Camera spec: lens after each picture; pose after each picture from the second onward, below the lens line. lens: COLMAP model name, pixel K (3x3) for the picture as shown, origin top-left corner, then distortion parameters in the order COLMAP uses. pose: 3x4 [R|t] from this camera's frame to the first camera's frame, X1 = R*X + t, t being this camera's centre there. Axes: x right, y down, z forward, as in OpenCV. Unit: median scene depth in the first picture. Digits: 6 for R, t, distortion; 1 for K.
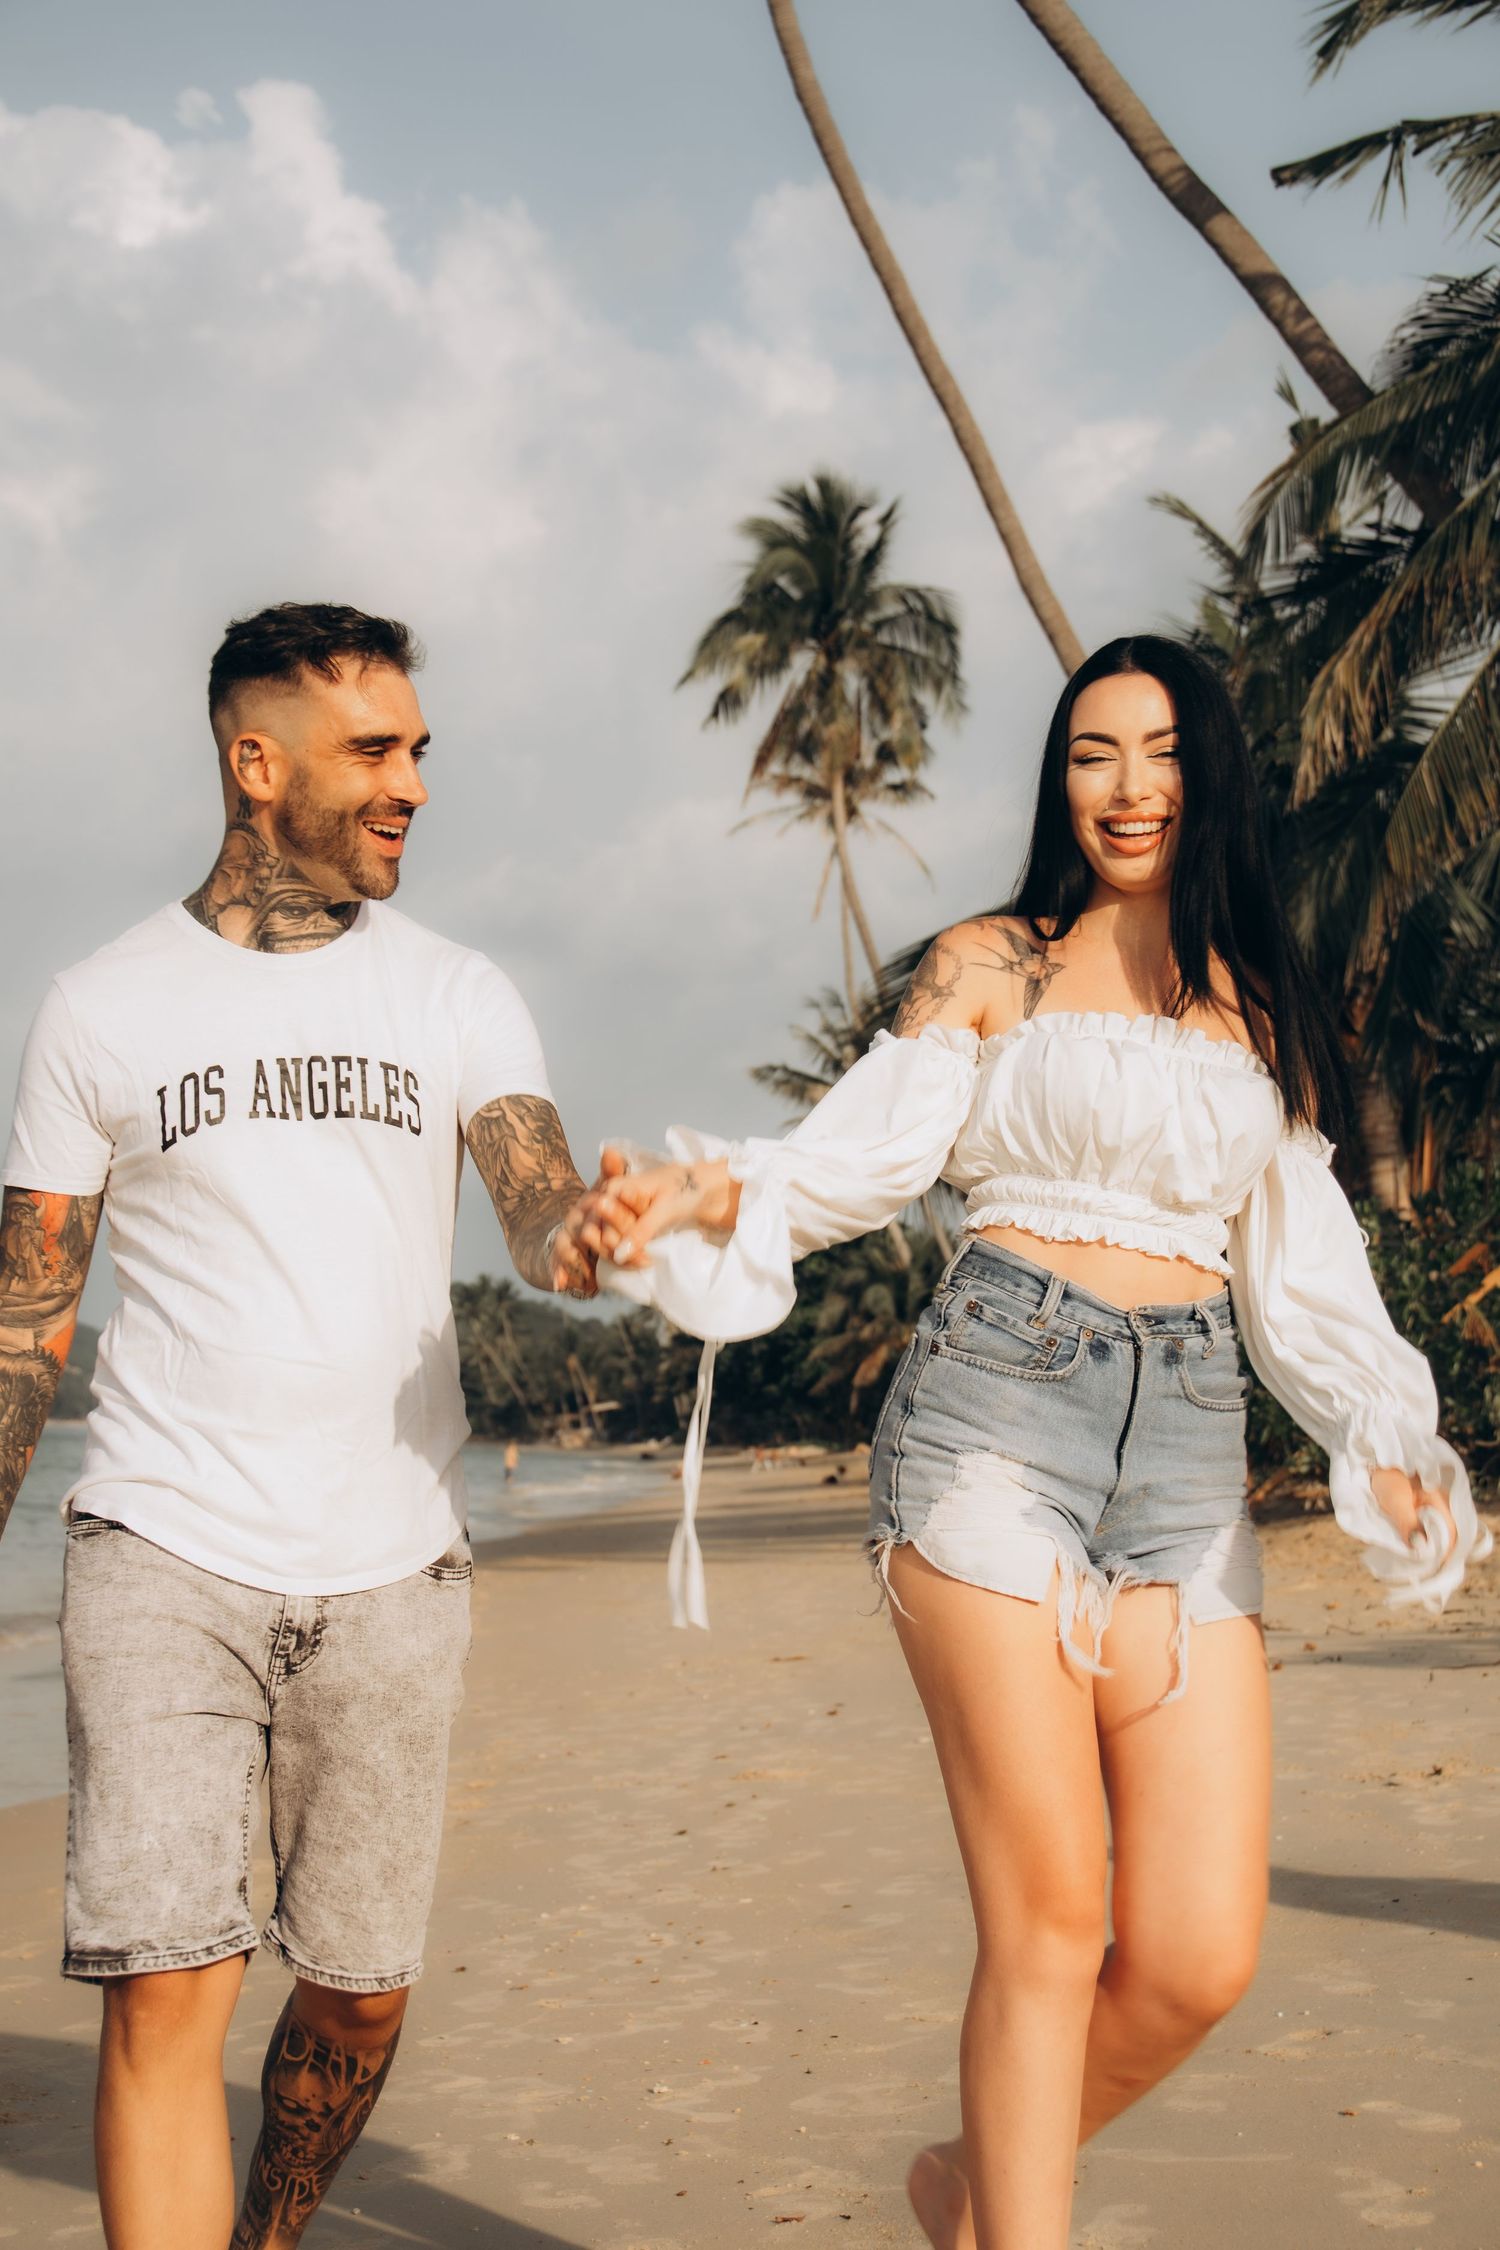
lens RADIAL K [[4496.2, 0, 755.2], [0, 4496.2, 1112.3], [0, 0, 1]] dist [0.667709, 0.000000]
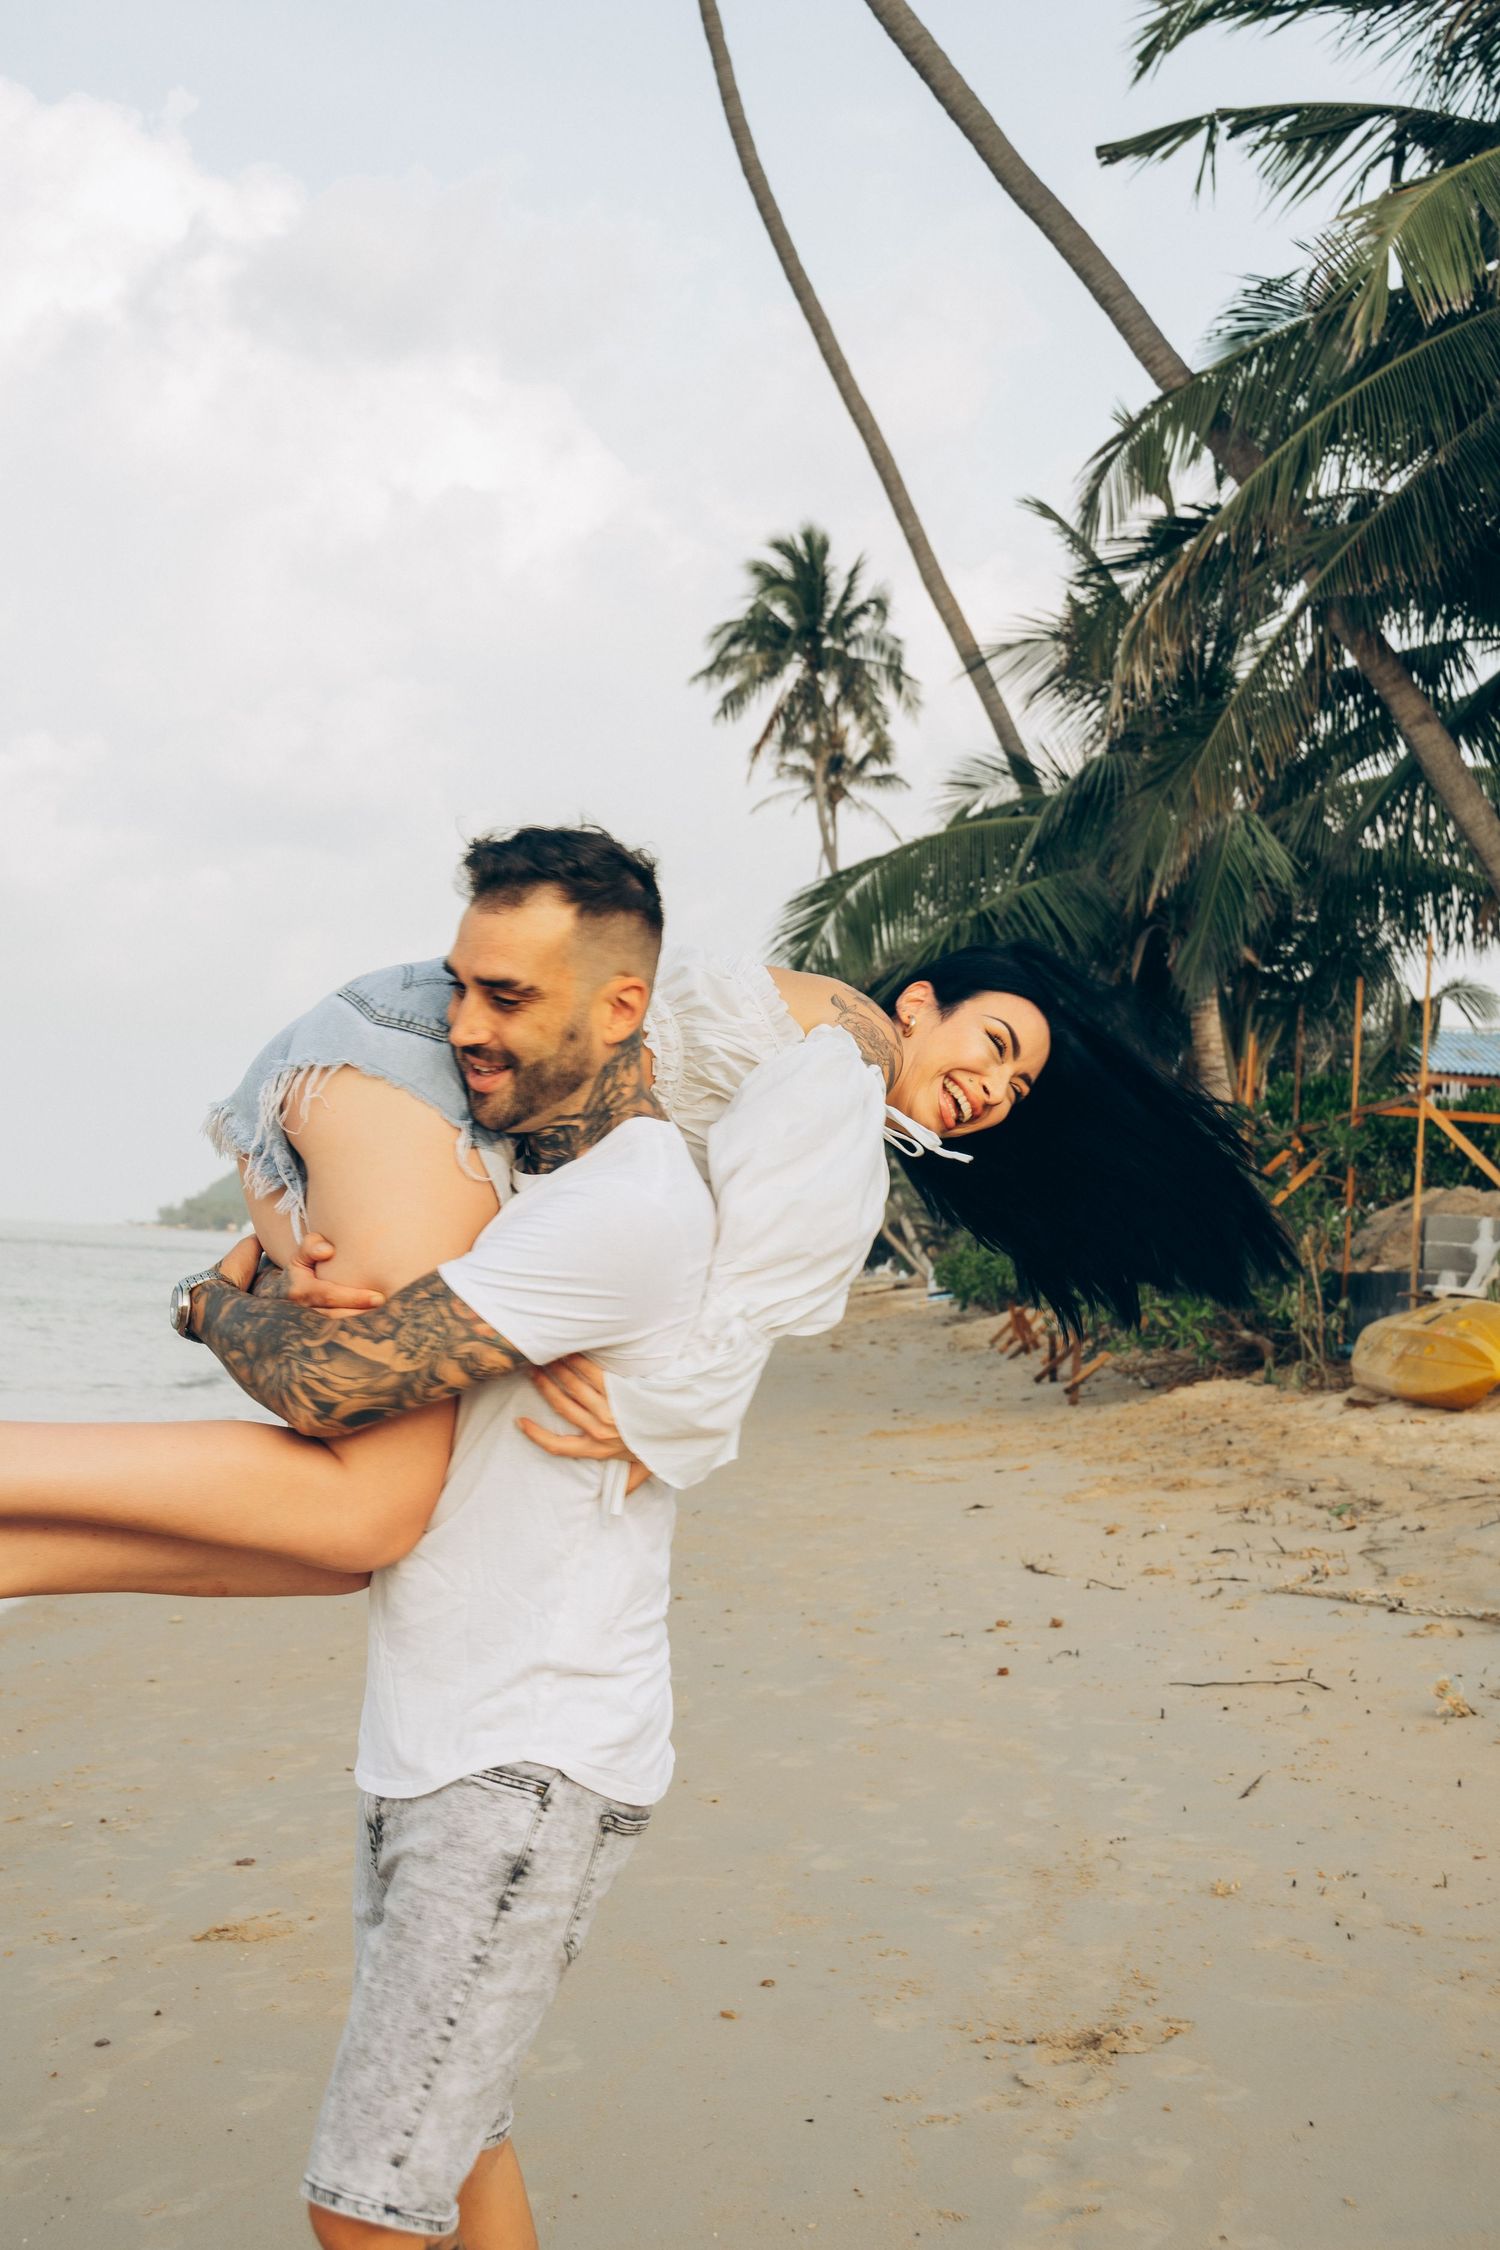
lens RADIAL K [[2957.4, 0, 872.0], [0, 2957.4, 1113.5], [0, 0, 1]] dist [0.211661, 0.000000]
pose [[0.999911, 0.011656, 0.006548, 0.054223], [-0.011863, 0.999399, 0.032558, -0.003617], [-0.006164, -0.032633, 0.999448, 0.281447]]
